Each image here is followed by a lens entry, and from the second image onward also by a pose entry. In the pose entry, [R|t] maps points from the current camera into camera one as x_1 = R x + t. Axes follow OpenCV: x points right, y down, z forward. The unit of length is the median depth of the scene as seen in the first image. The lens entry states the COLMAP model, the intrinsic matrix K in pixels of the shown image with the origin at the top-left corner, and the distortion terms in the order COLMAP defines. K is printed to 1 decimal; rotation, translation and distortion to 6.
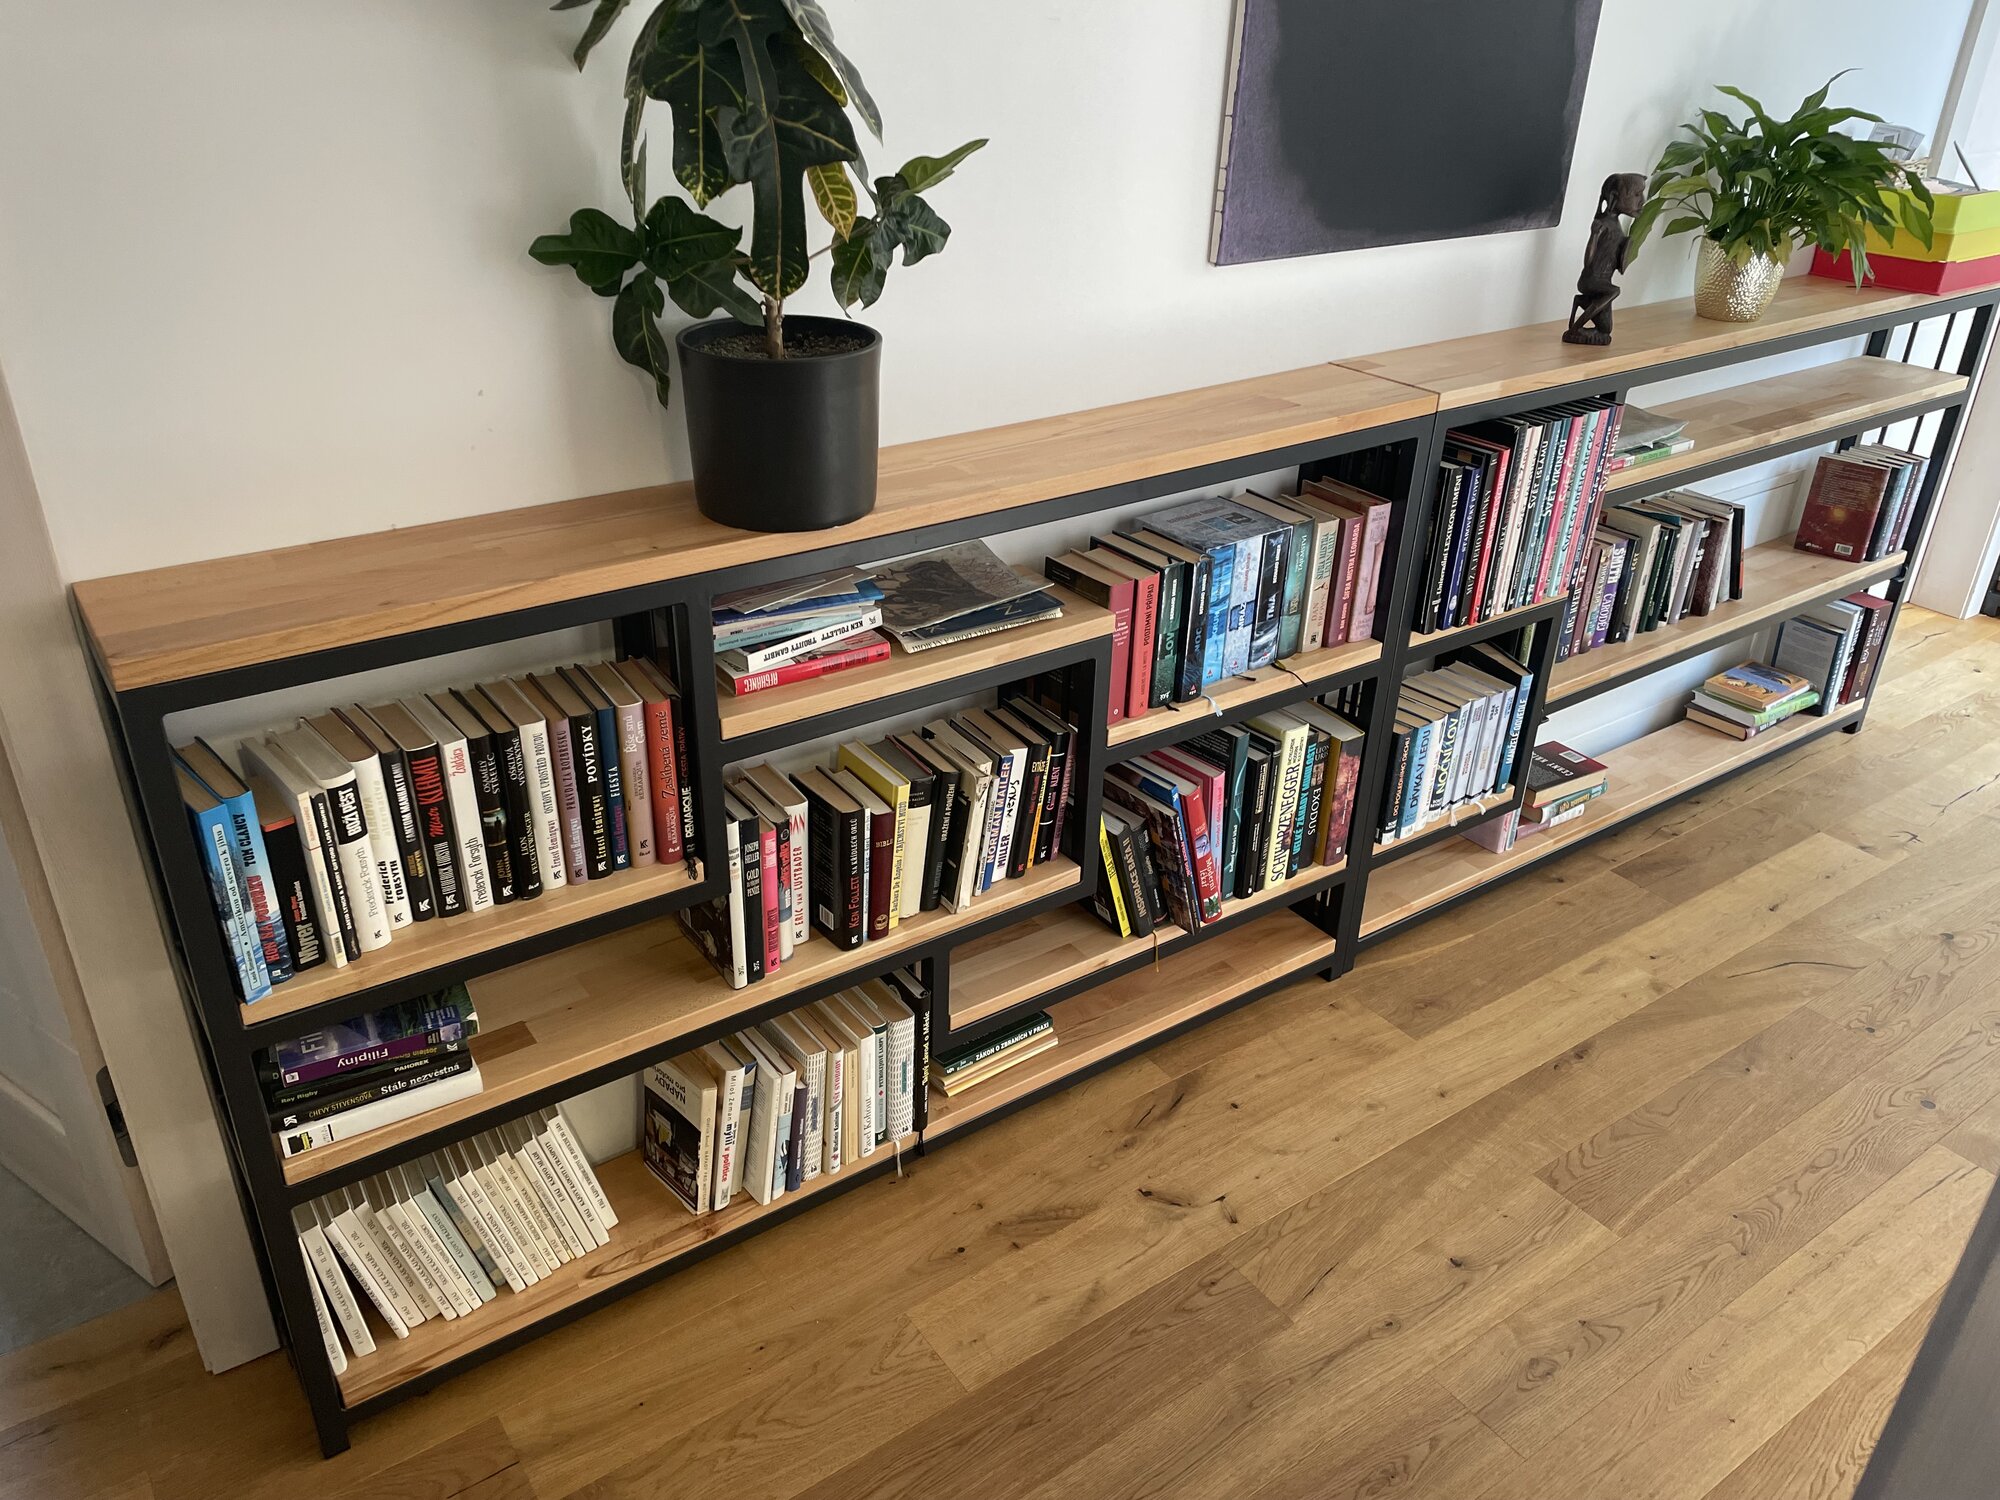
lens RADIAL K [[1499.7, 0, 970.6], [0, 1499.7, 761.1], [0, 0, 1]] dist [0.068687, -0.097626]
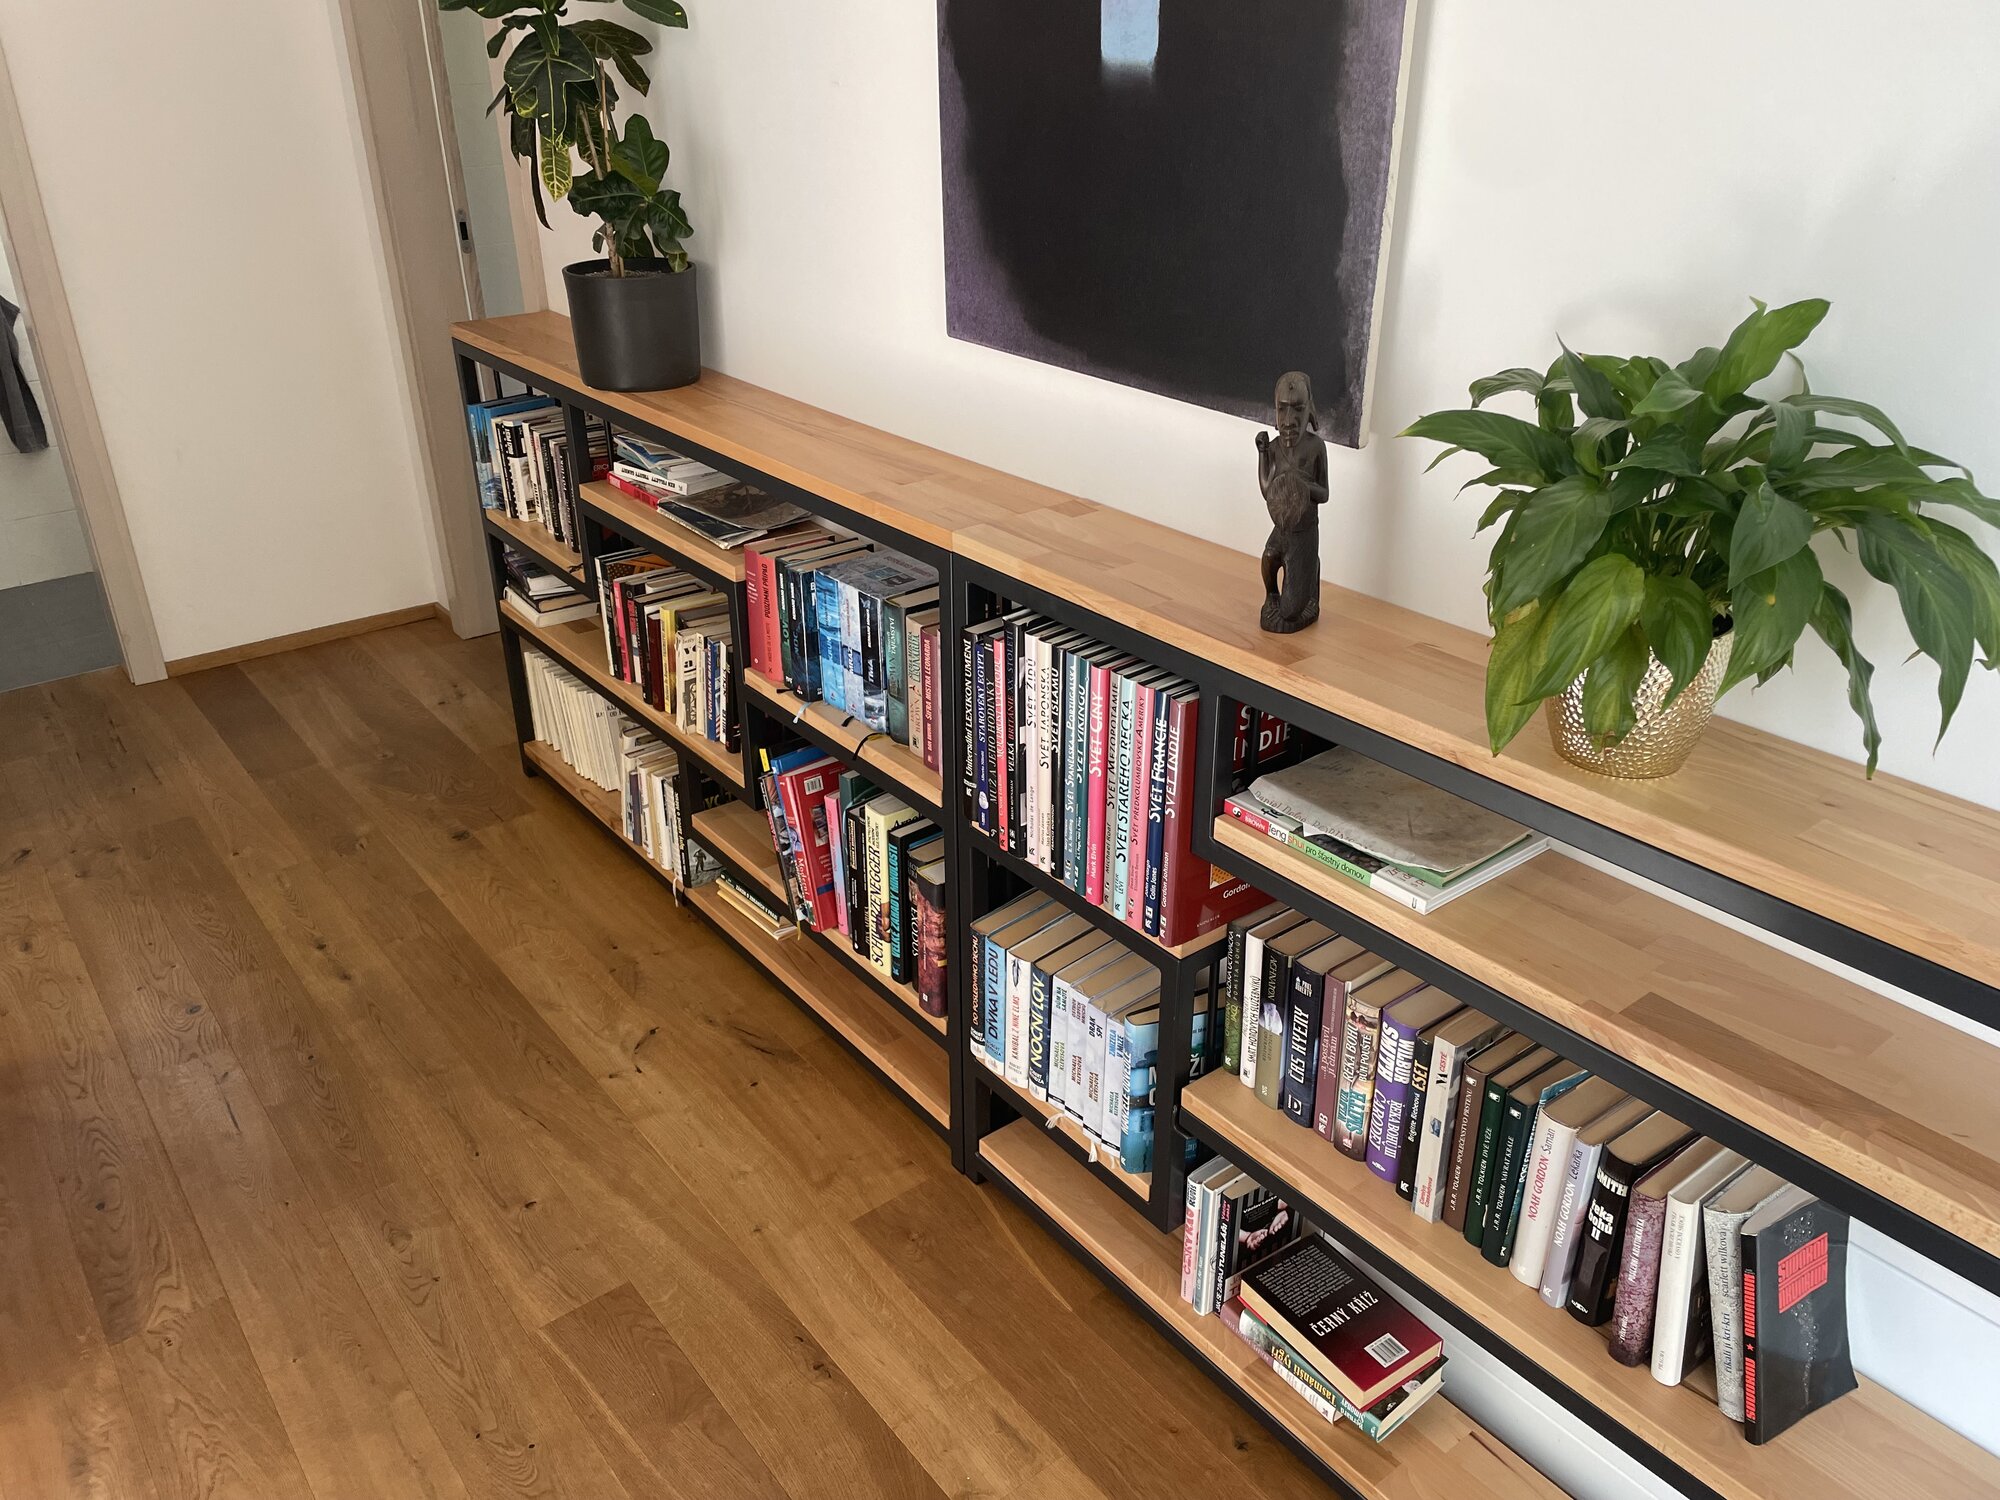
lens RADIAL K [[1499.7, 0, 992.7], [0, 1499.7, 747.1], [0, 0, 1]] dist [0.068687, -0.097626]
pose [[0.056319, 0.424929, -0.903473, 1.156411], [-0.473587, 0.807999, 0.350503, -0.461280], [0.878944, 0.408134, 0.246746, 0.872334]]
